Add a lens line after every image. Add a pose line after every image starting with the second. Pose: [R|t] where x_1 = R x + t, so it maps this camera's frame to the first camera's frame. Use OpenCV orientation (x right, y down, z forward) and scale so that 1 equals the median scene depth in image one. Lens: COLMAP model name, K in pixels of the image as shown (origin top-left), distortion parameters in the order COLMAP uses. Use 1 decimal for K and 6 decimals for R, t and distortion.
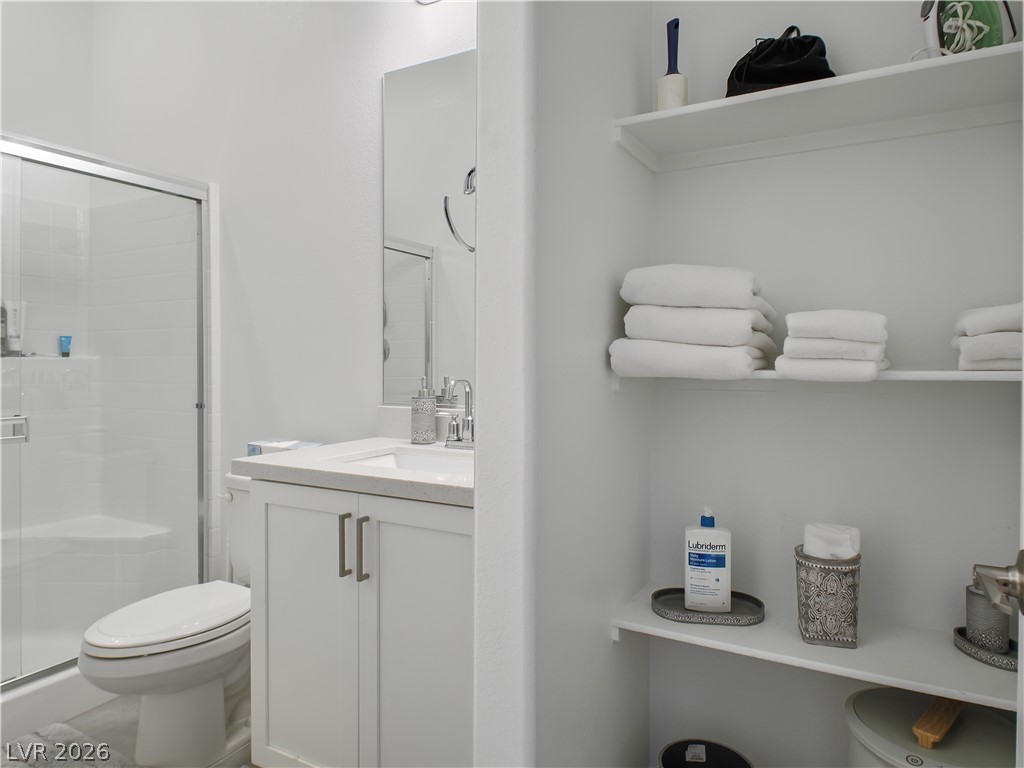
lens RADIAL K [[660.2, 0, 510.2], [0, 660.2, 364.0], [0, 0, 1]] dist [0.008518, -0.018690]
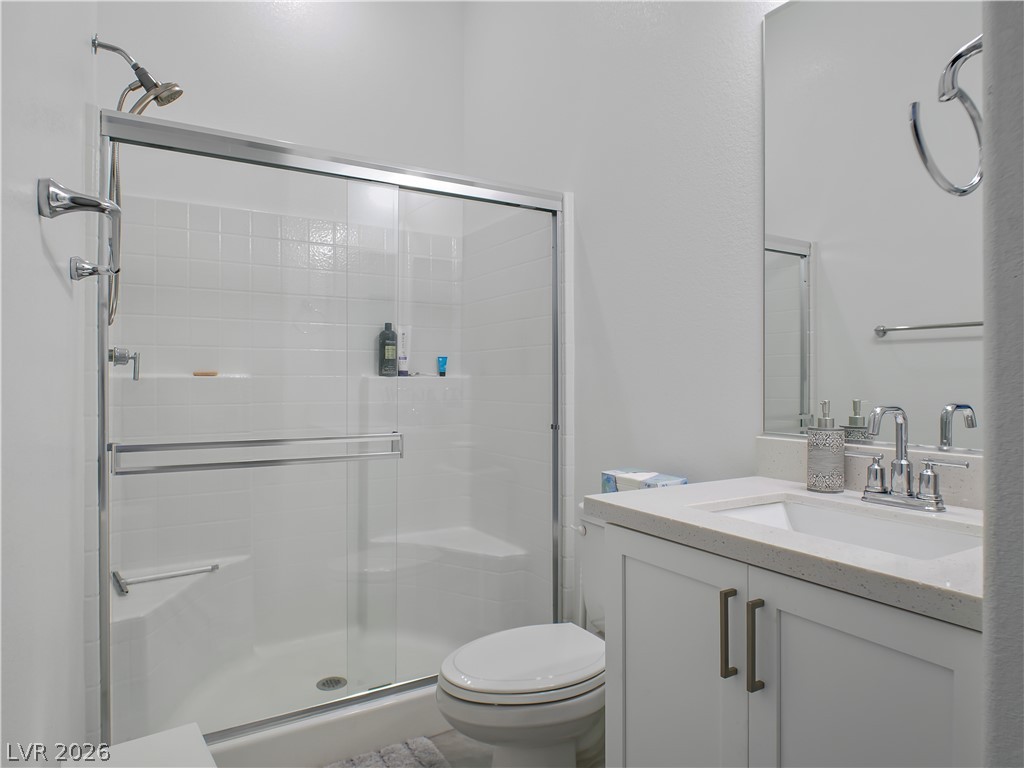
lens RADIAL K [[649.5, 0, 512.0], [0, 649.5, 384.0], [0, 0, 1]] dist [0.004000, 0.000282]
pose [[0.870576, 0.001630, -0.492031, -0.076076], [-0.000617, 0.999997, 0.002221, -0.000704], [0.492033, -0.001630, 0.870575, 0.188165]]
